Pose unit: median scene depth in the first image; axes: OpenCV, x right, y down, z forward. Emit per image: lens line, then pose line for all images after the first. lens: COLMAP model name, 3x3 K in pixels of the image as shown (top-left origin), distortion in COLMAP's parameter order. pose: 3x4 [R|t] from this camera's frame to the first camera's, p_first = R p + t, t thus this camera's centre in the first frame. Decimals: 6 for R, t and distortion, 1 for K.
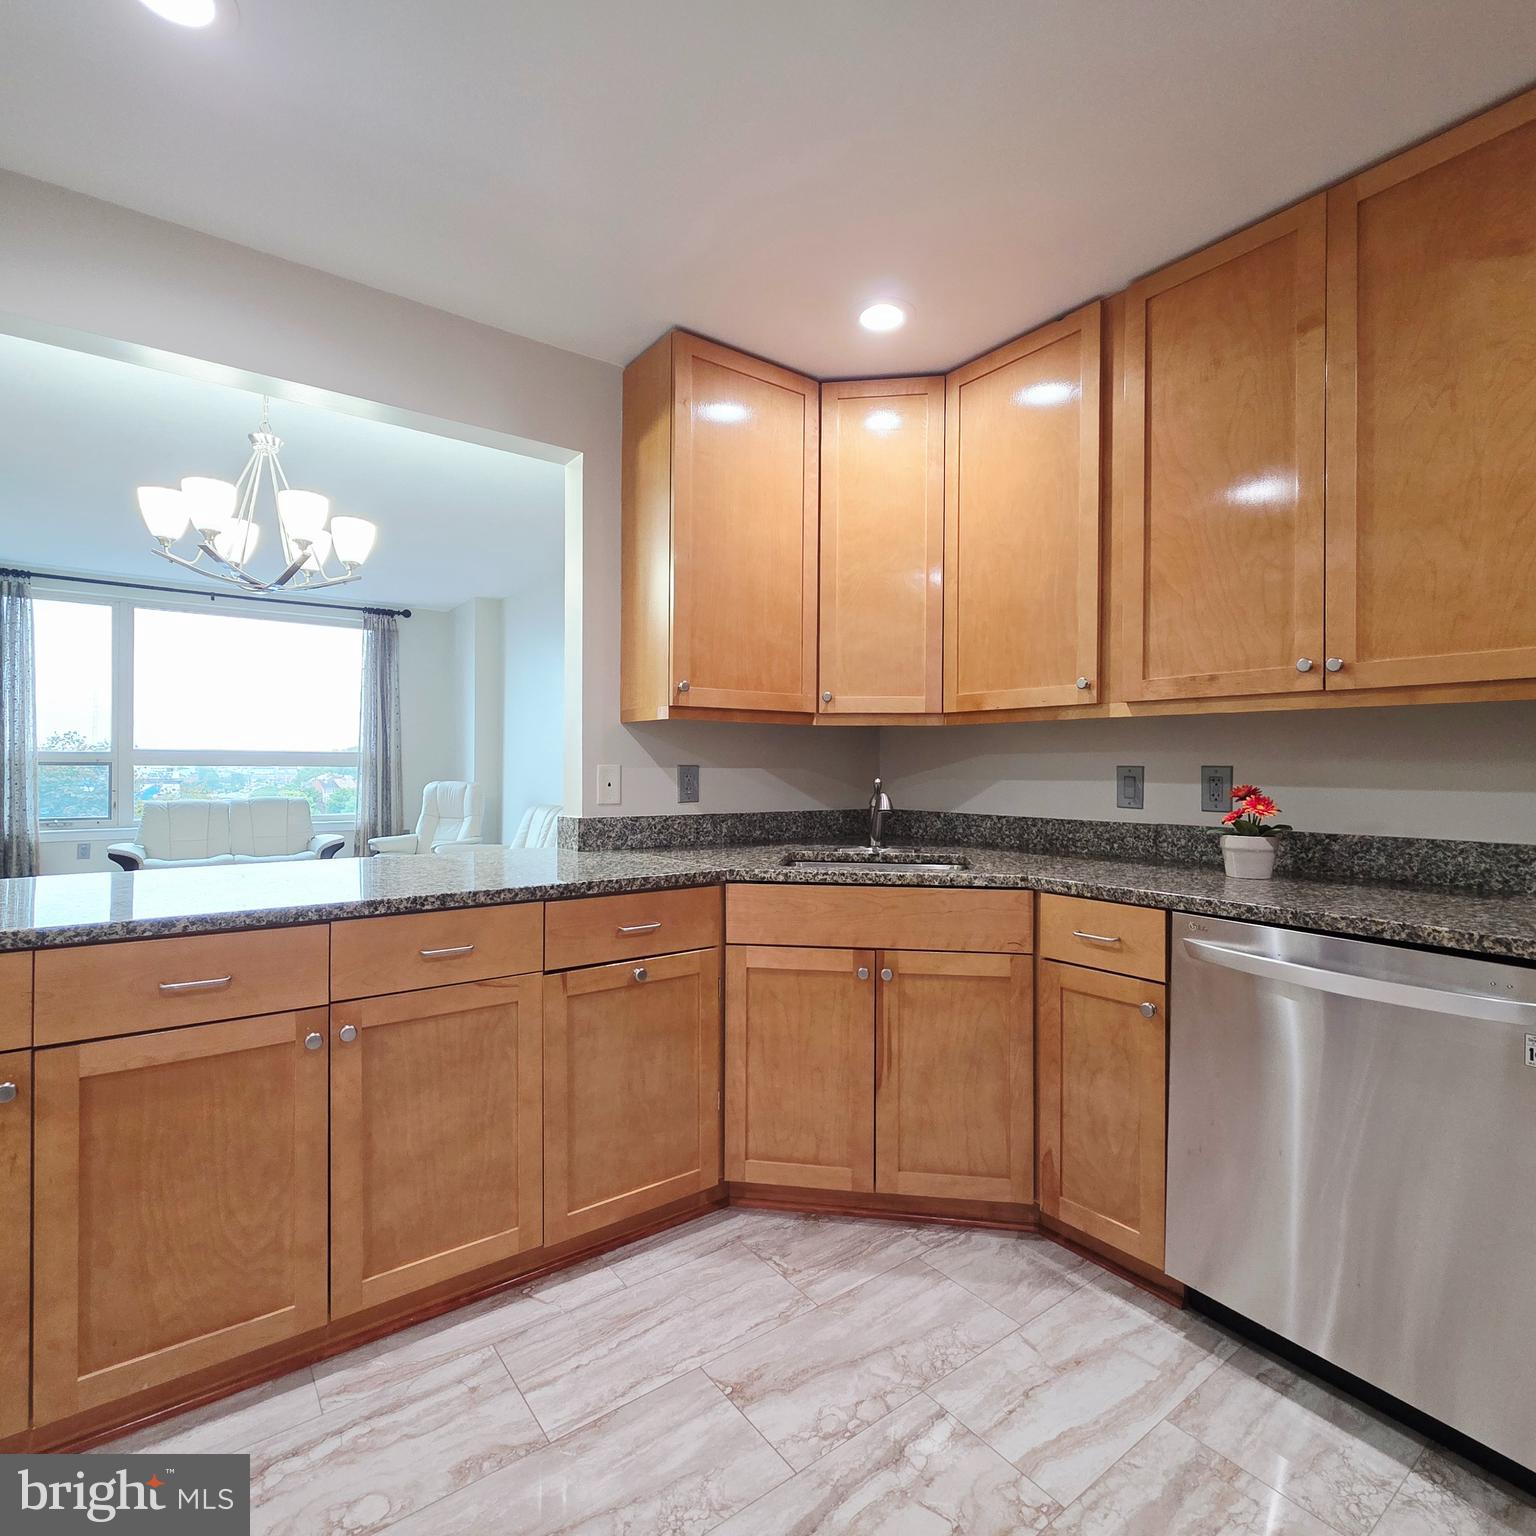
lens RADIAL K [[821.2, 0, 771.5], [0, 821.2, 767.0], [0, 0, 1]] dist [0.000696, -0.000153]
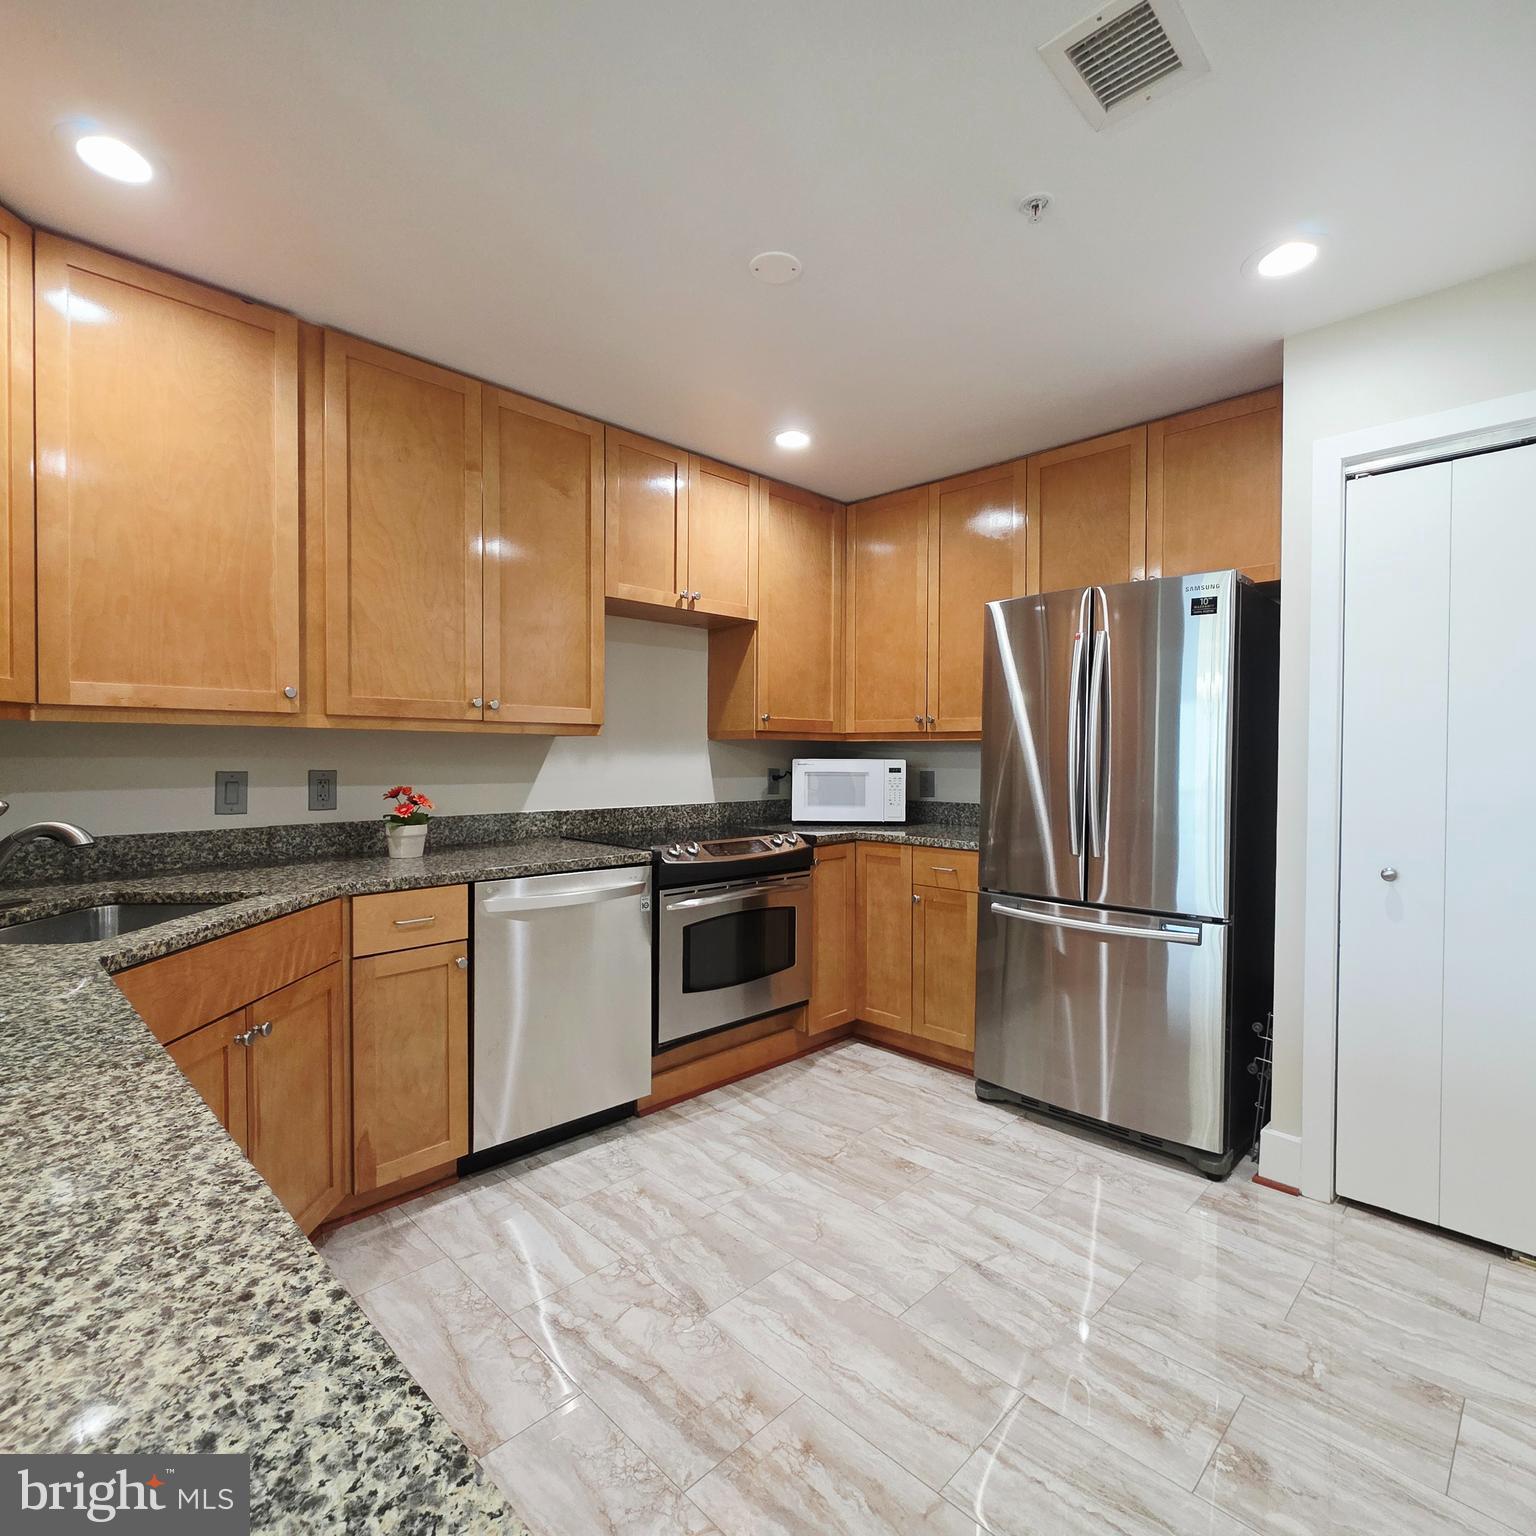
lens RADIAL K [[821.2, 0, 771.8], [0, 821.2, 767.6], [0, 0, 1]] dist [0.000696, -0.000153]
pose [[-0.145906, -0.023082, 0.989029, -0.733811], [-0.005234, 0.999732, 0.022560, -0.036573], [-0.989285, -0.001885, -0.145987, 0.581523]]
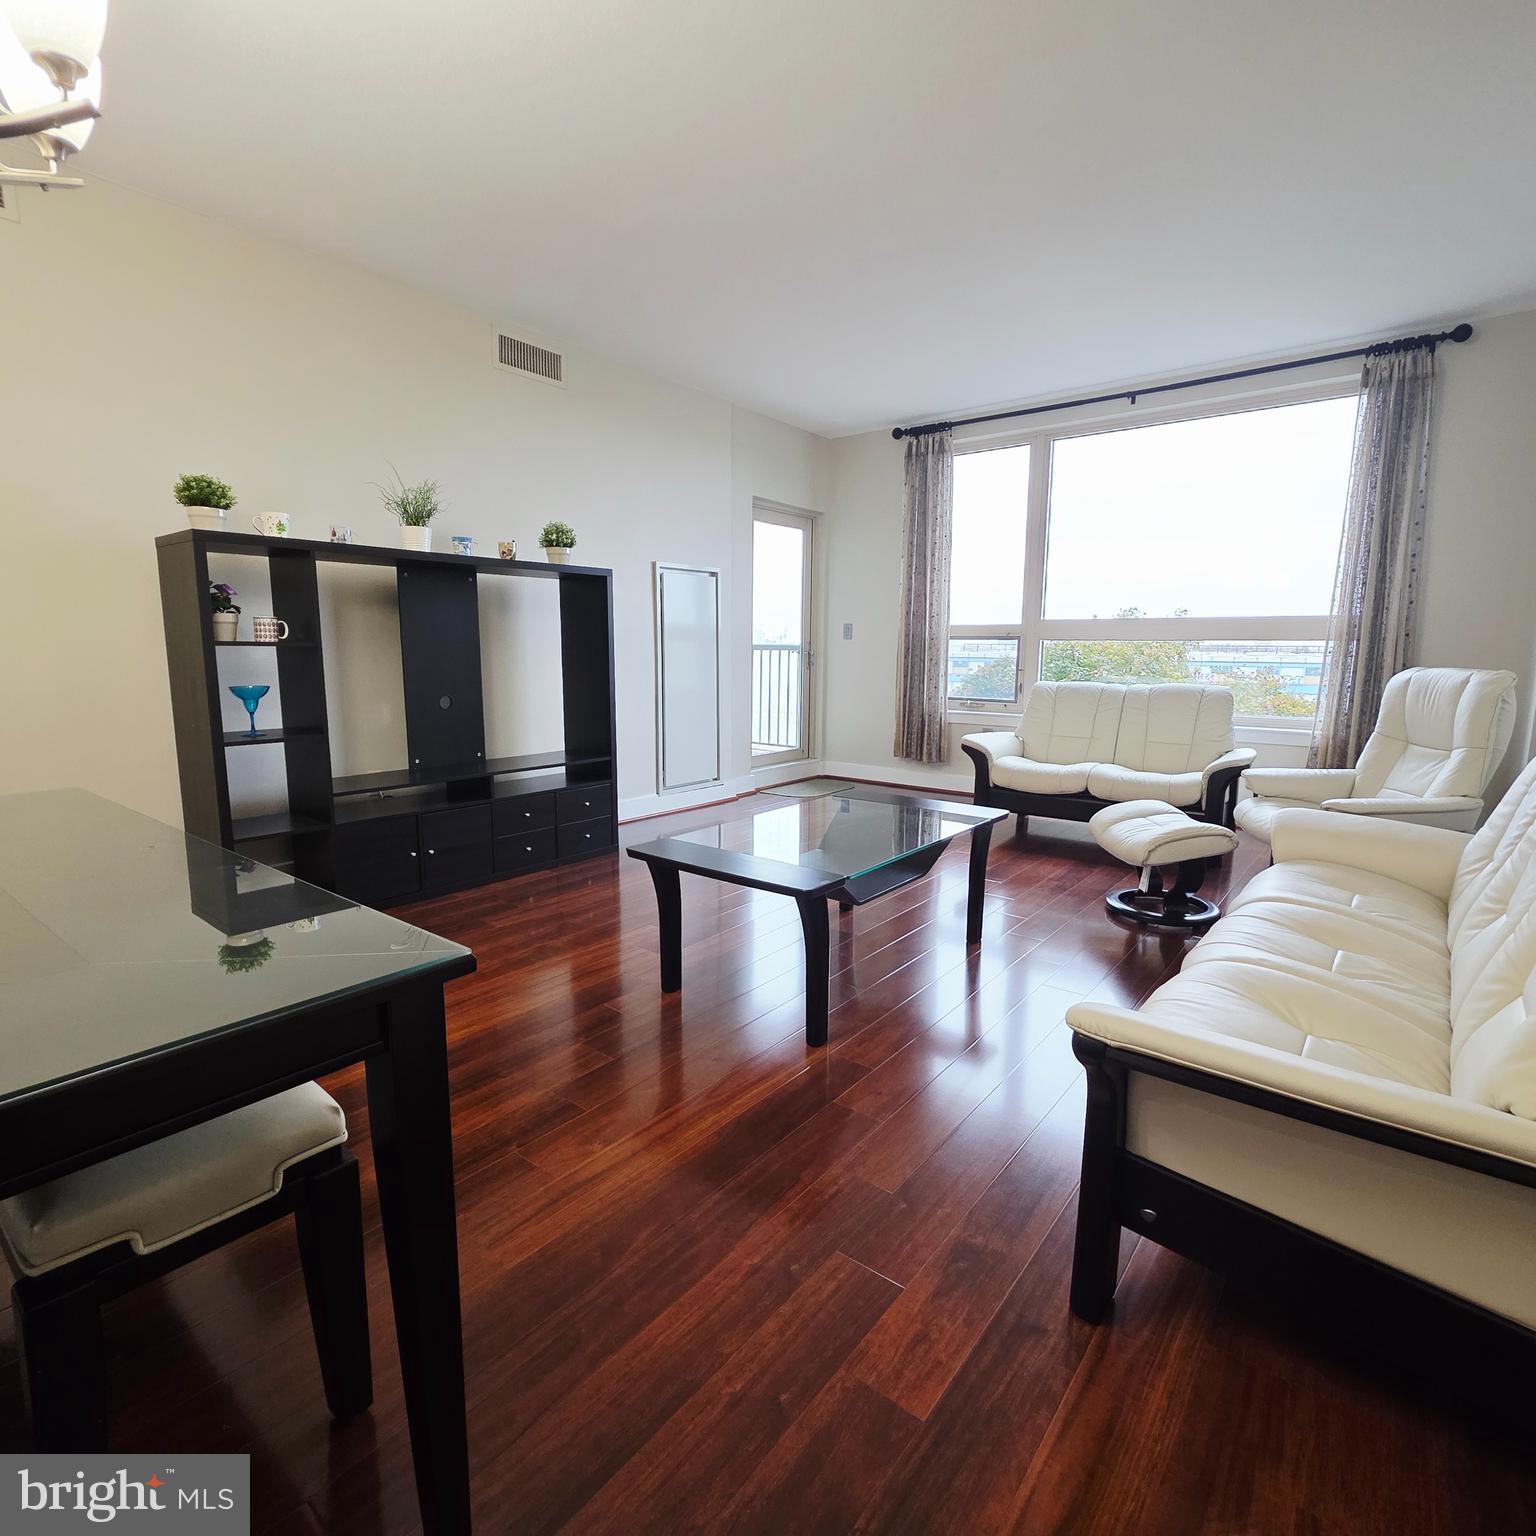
lens RADIAL K [[821.2, 0, 766.5], [0, 821.2, 766.8], [0, 0, 1]] dist [0.000696, -0.000153]
pose [[0.251772, 0.139221, -0.957720, -0.117779], [-0.005140, 0.989777, 0.142530, 0.027466], [0.967773, -0.030962, 0.249914, 1.728934]]
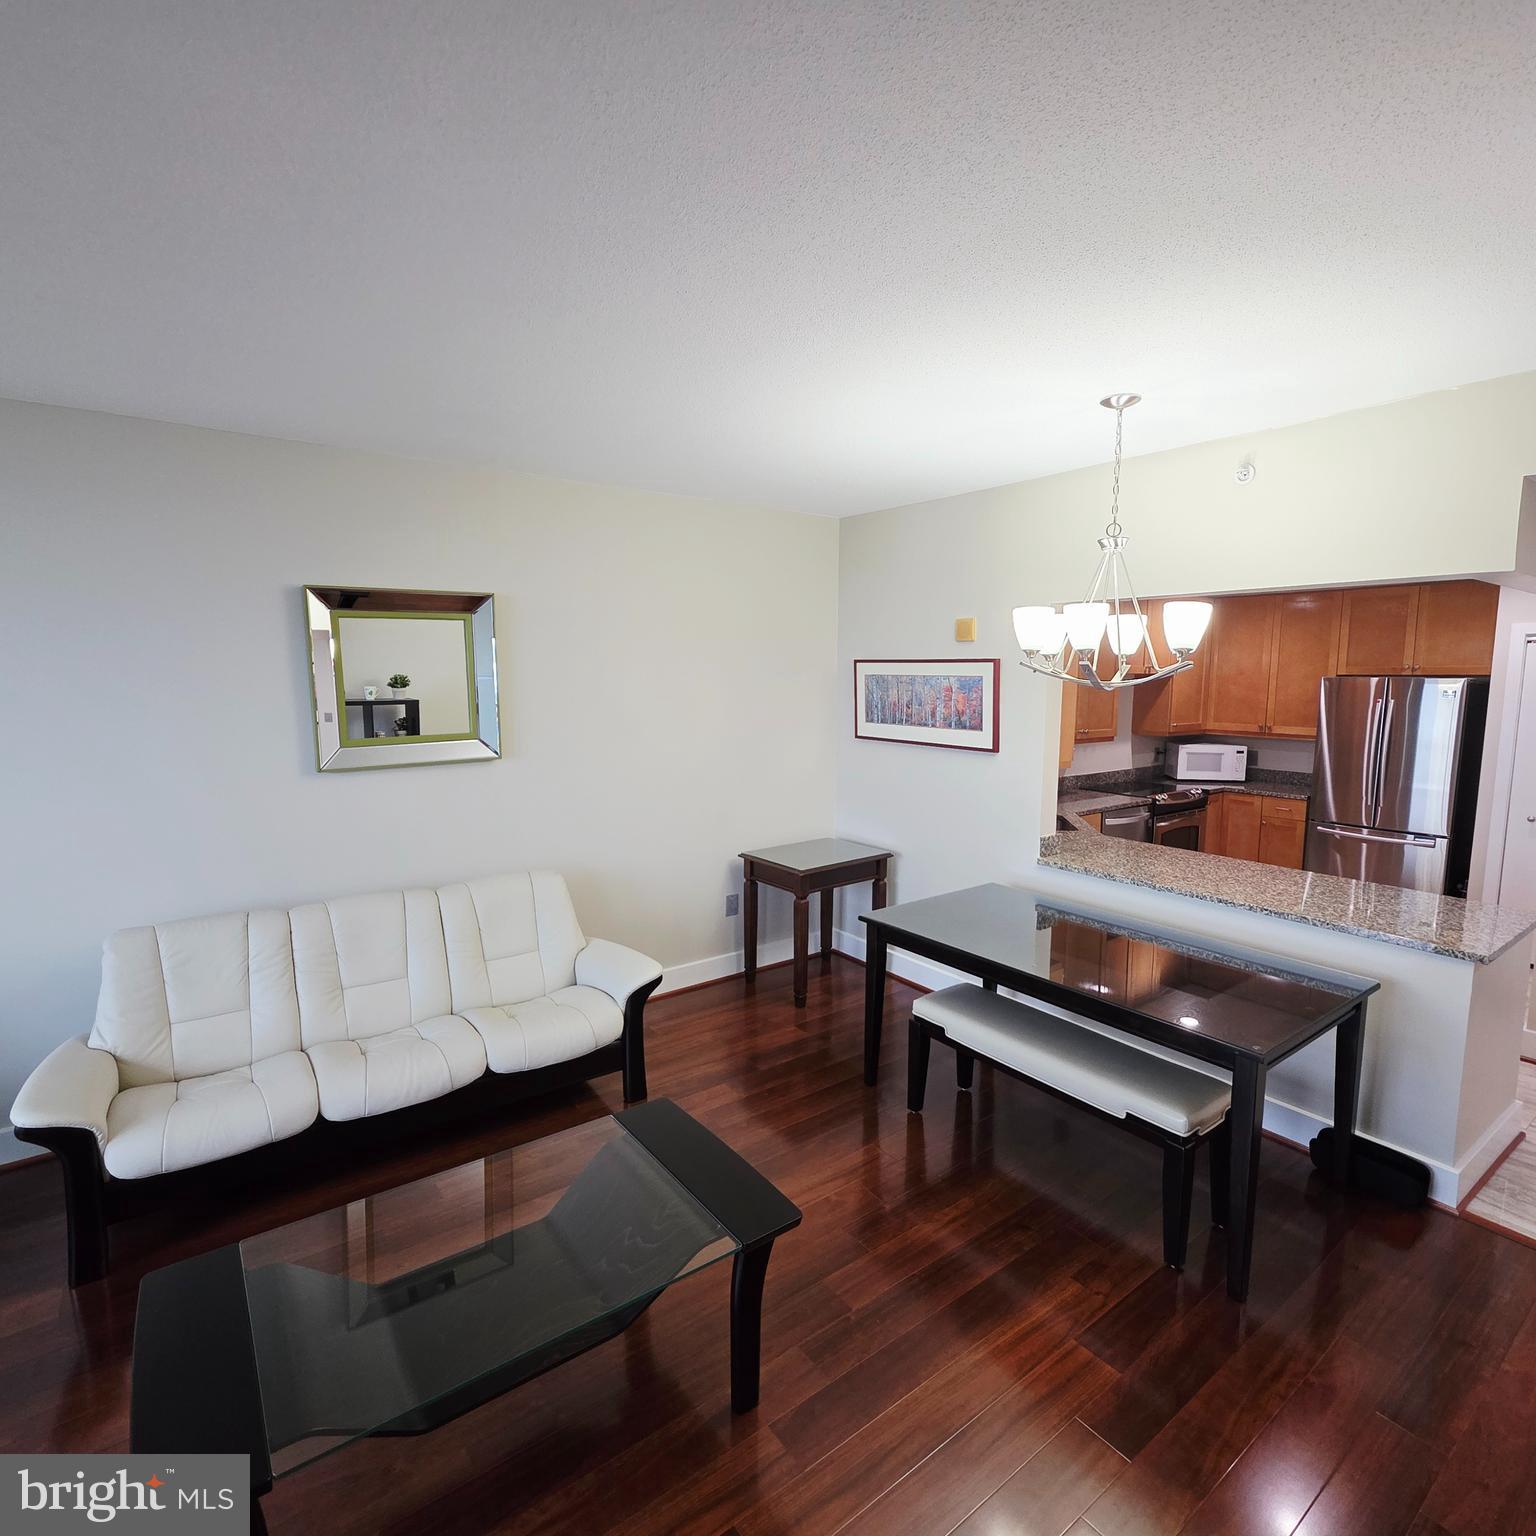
lens RADIAL K [[821.2, 0, 771.6], [0, 821.2, 767.5], [0, 0, 1]] dist [0.000696, -0.000153]
pose [[0.003552, -0.122356, 0.992480, -2.186100], [-0.002943, 0.992481, 0.122367, -0.316300], [-0.999989, -0.003356, 0.003165, 1.860456]]
